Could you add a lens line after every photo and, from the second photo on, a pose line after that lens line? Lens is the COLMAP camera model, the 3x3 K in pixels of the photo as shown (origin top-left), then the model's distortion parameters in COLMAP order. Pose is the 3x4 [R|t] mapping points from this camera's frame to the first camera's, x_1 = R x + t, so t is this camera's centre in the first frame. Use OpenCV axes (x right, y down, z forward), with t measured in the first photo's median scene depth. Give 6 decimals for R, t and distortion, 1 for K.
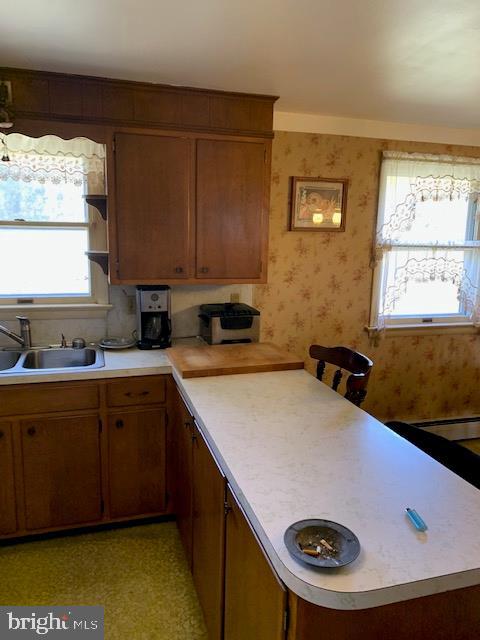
lens RADIAL K [[491.2, 0, 239.4], [0, 491.2, 321.6], [0, 0, 1]] dist [0.020463, 0.000024]
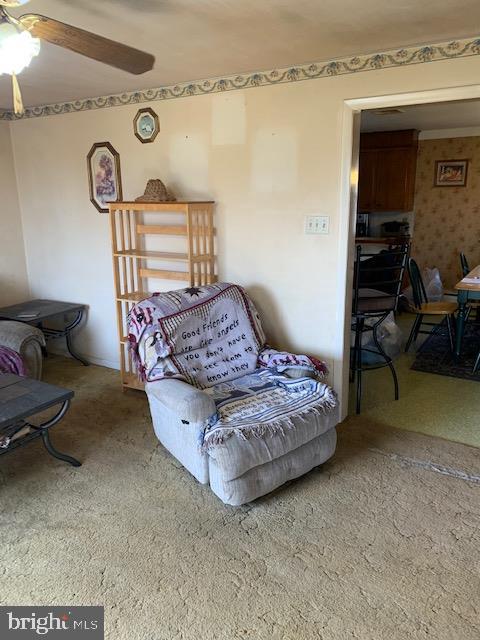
lens RADIAL K [[491.2, 0, 240.5], [0, 491.2, 319.2], [0, 0, 1]] dist [0.020463, 0.000024]
pose [[0.670380, 0.168015, -0.722746, 1.137734], [-0.111615, 0.985778, 0.125633, 0.188696], [0.733575, -0.003553, 0.679599, -0.989472]]
